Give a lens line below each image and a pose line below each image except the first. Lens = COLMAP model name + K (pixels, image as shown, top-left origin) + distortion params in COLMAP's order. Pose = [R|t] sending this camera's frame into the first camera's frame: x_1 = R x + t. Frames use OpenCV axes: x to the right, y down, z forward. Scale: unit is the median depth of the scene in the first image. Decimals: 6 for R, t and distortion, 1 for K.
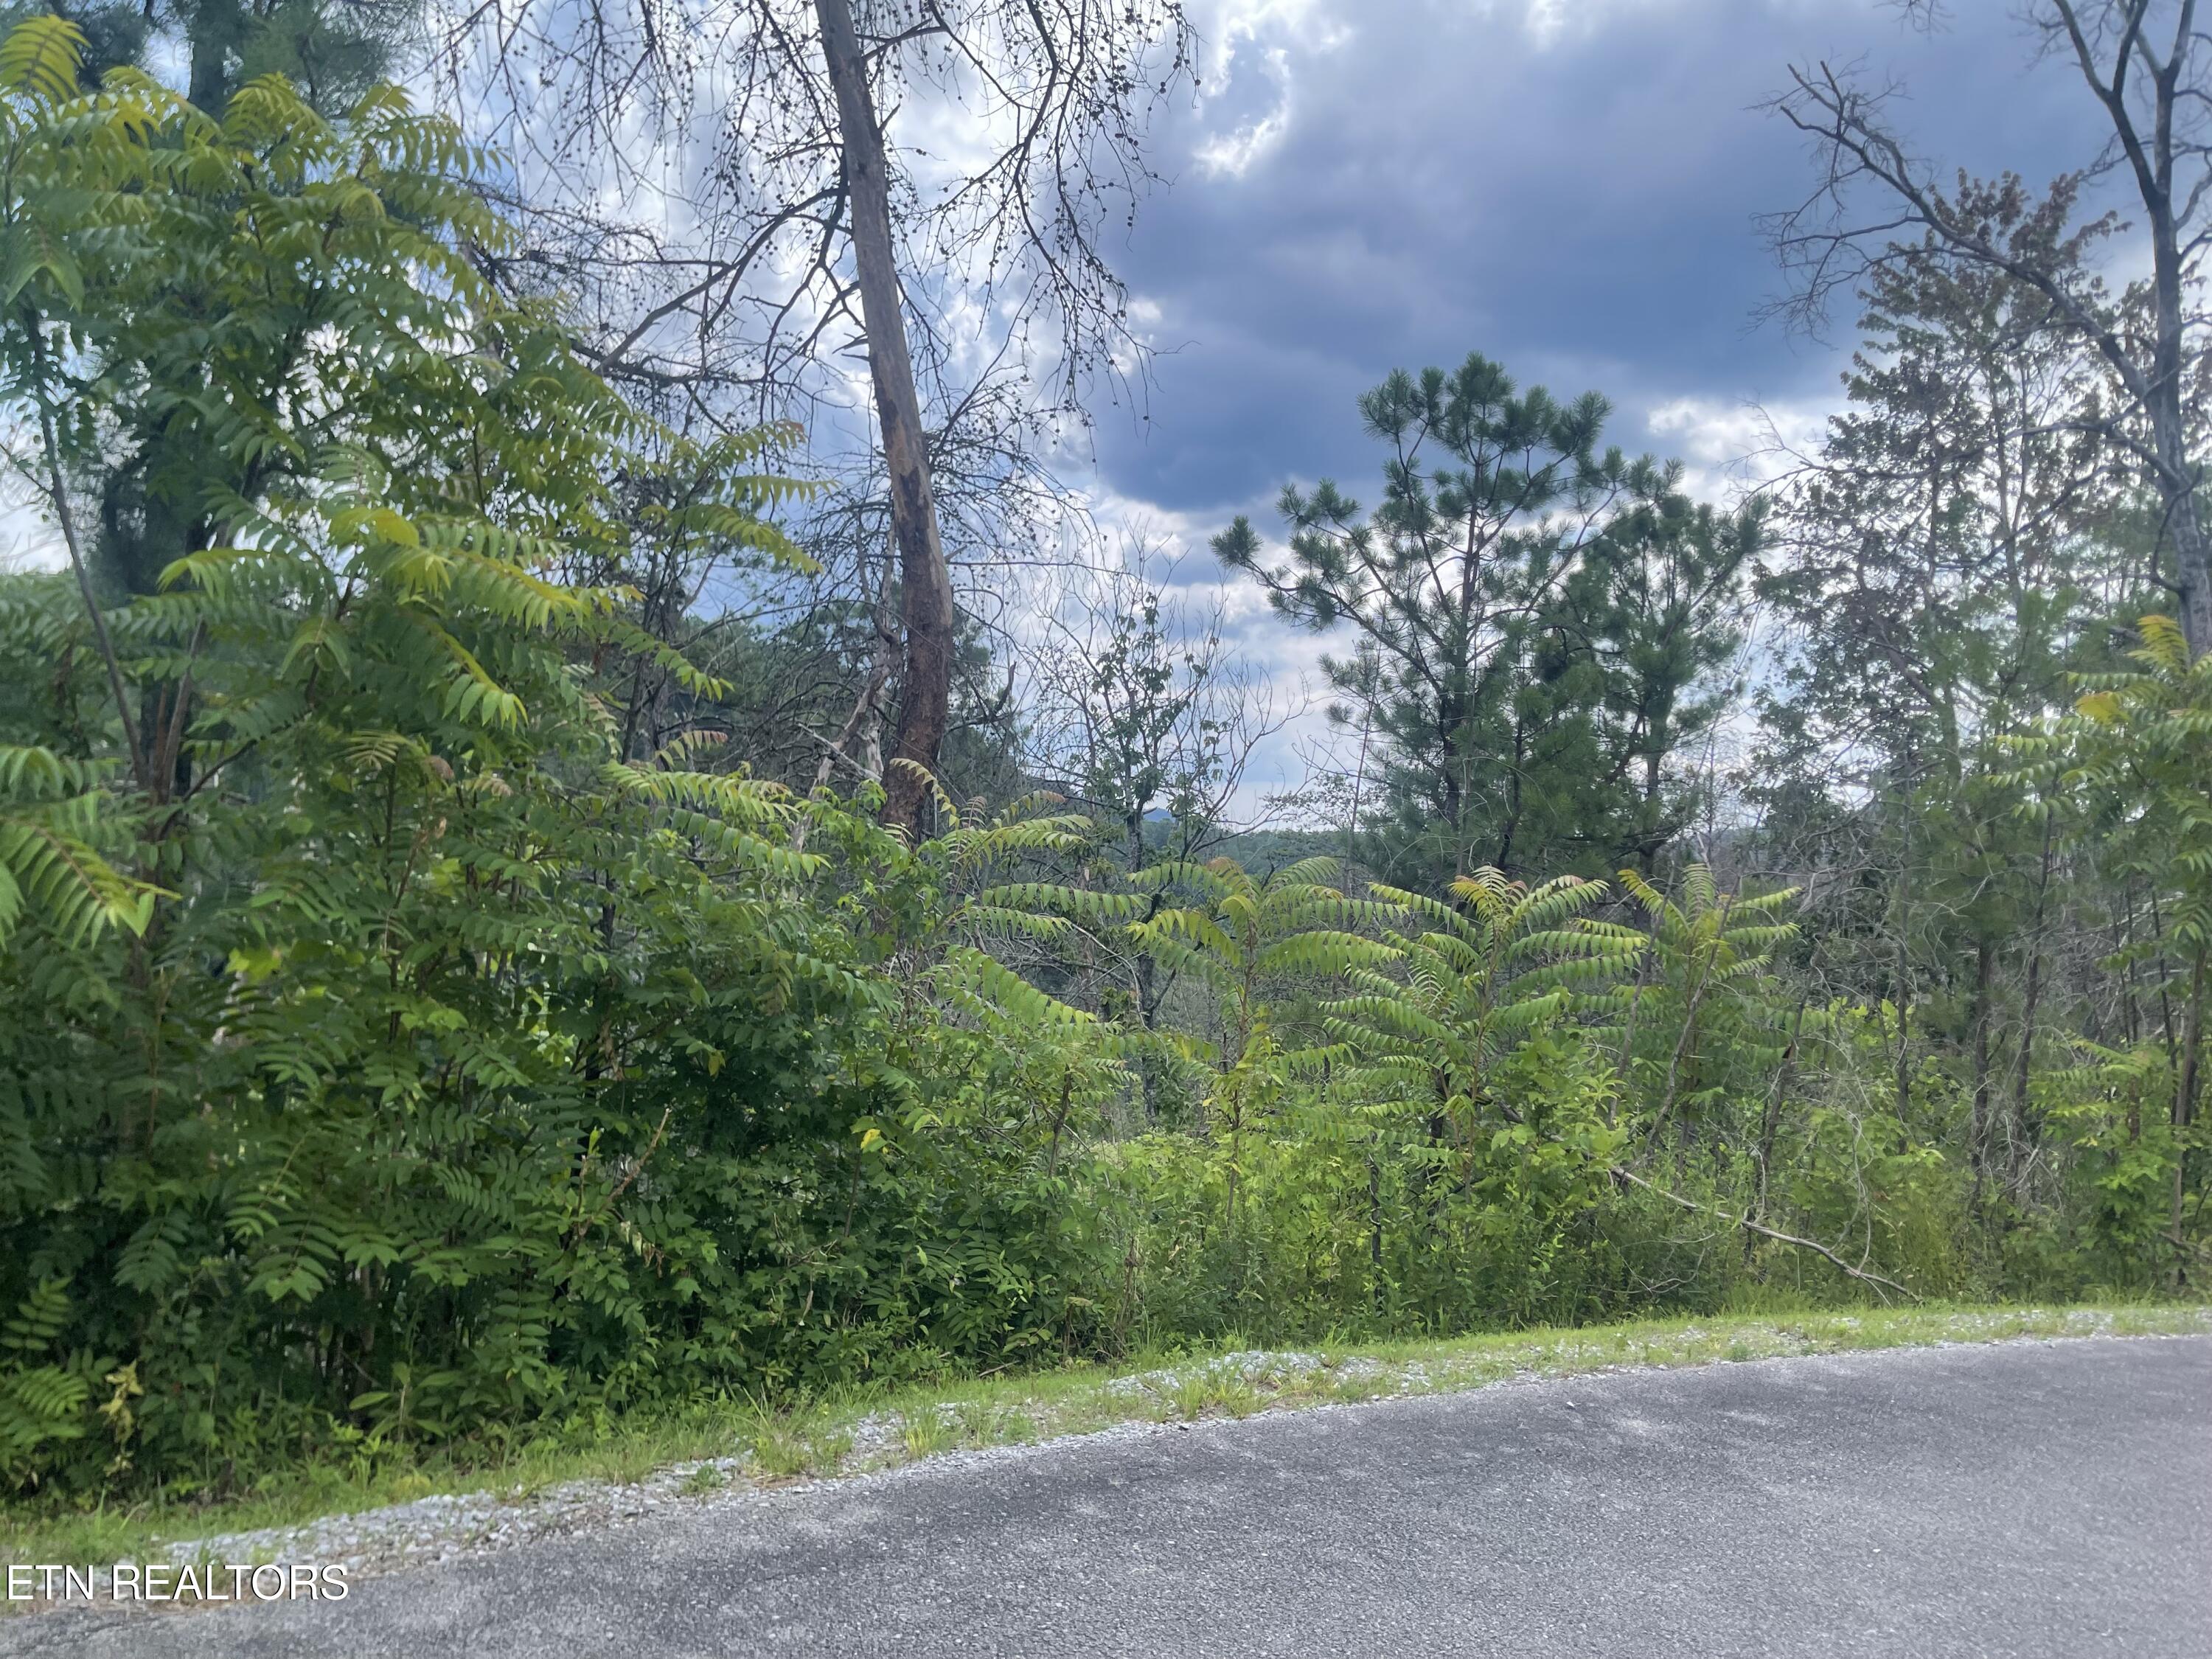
lens RADIAL K [[1695.8, 0, 1106.0], [0, 1695.8, 829.5], [0, 0, 1]] dist [0.088772, -0.135576]
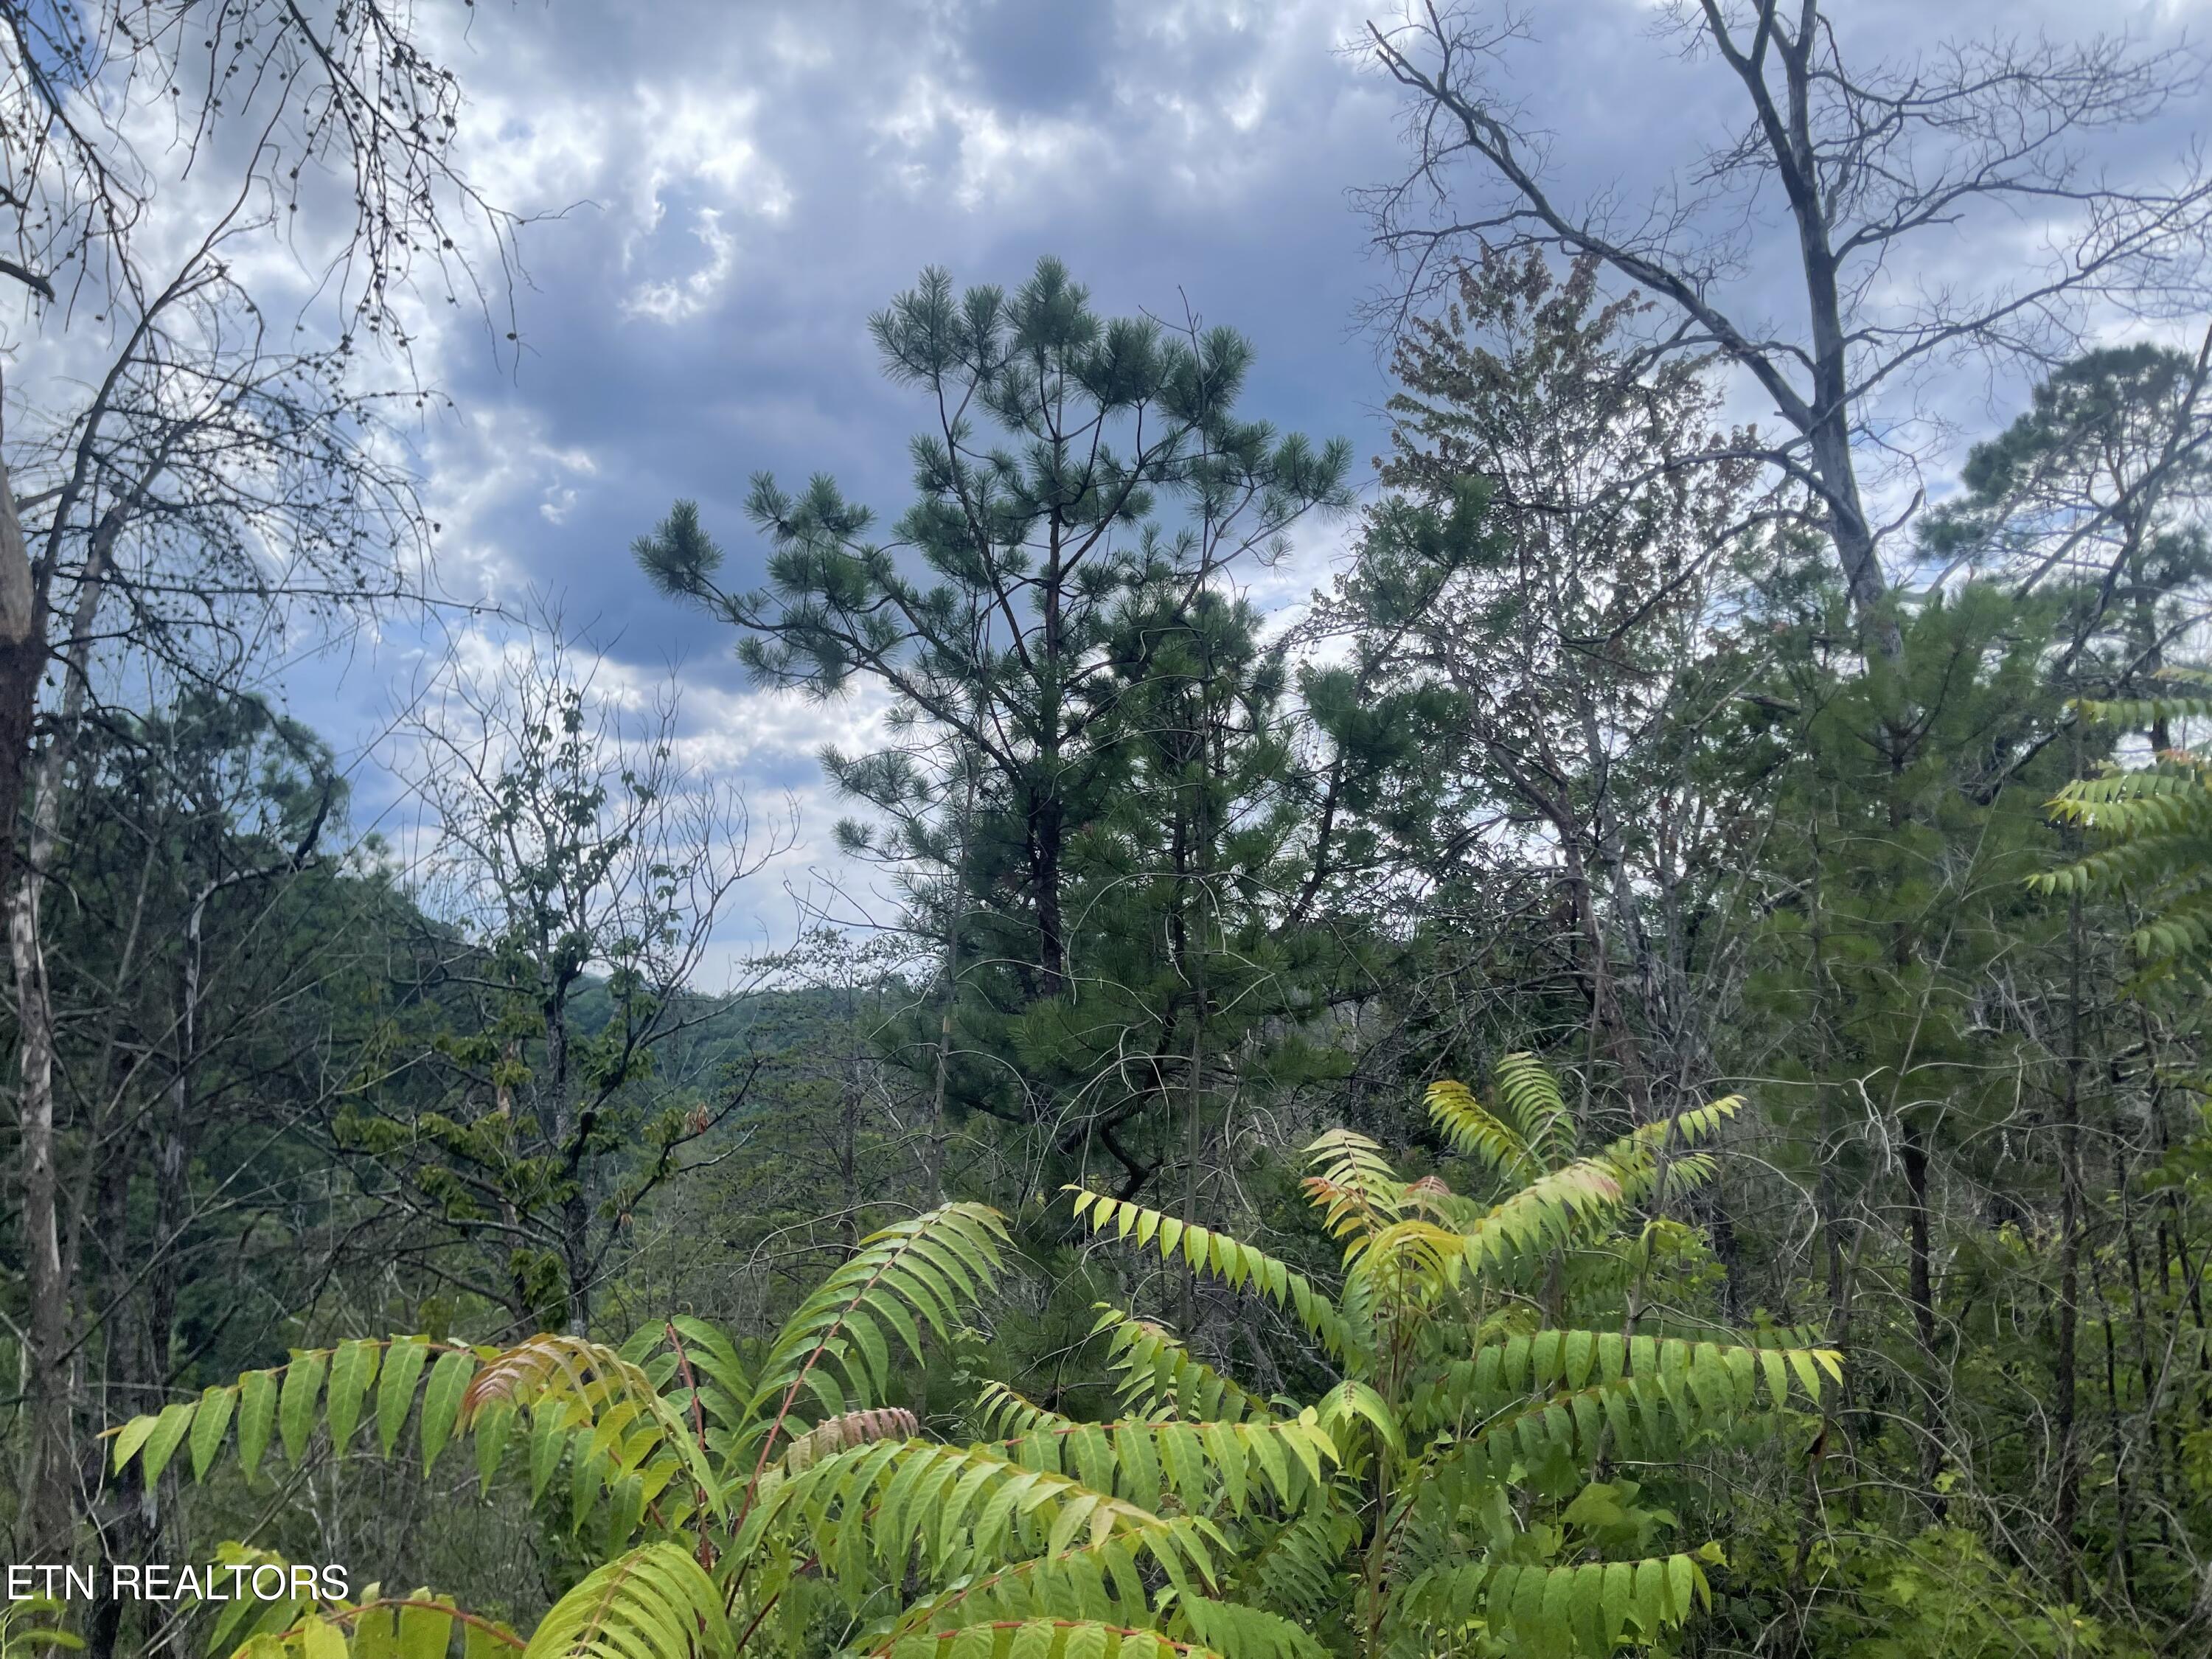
lens RADIAL K [[1650.2, 0, 1103.2], [0, 1650.2, 787.3], [0, 0, 1]] dist [0.051500, -0.092158]
pose [[0.951825, -0.022185, 0.305840, 0.033459], [0.057858, 0.992458, -0.108073, -0.011526], [-0.301135, 0.120562, 0.945929, 0.356638]]
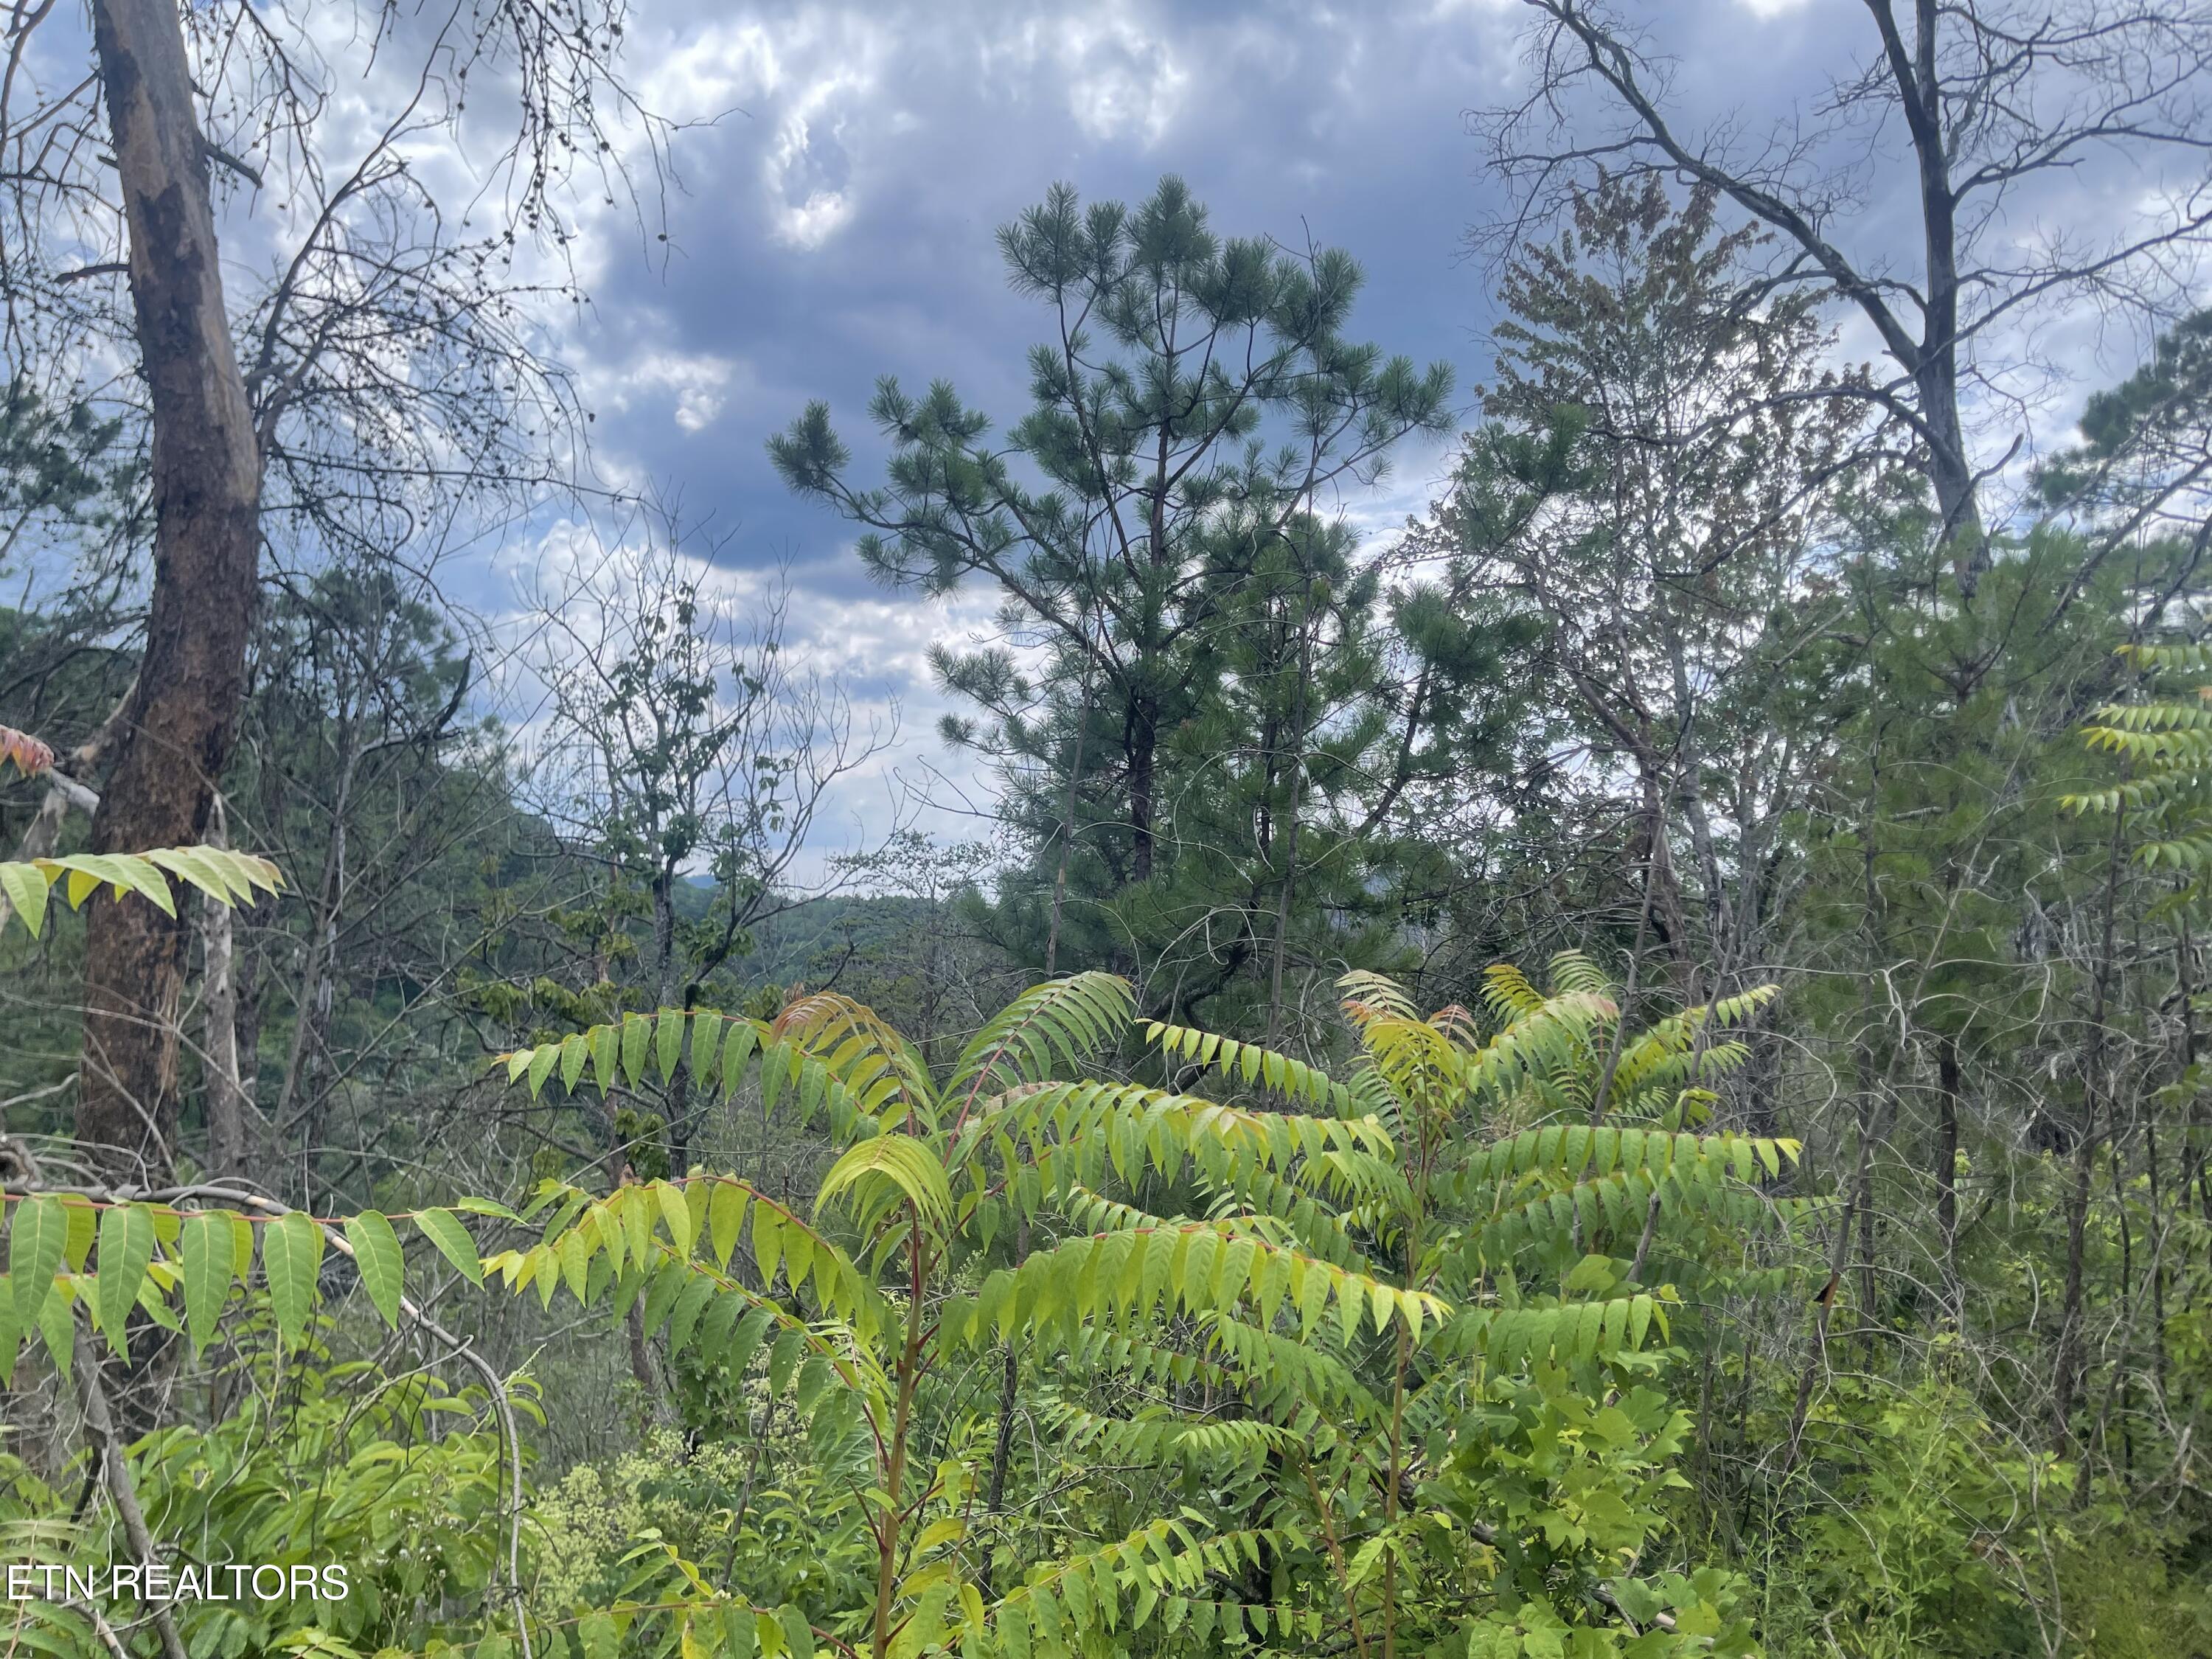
lens RADIAL K [[1653.9, 0, 1107.7], [0, 1653.9, 822.2], [0, 0, 1]] dist [0.049110, -0.082838]
pose [[0.964899, 0.002441, 0.262611, 0.018500], [0.009091, 0.999047, -0.042689, -0.000502], [-0.262465, 0.043577, 0.963957, 0.326403]]
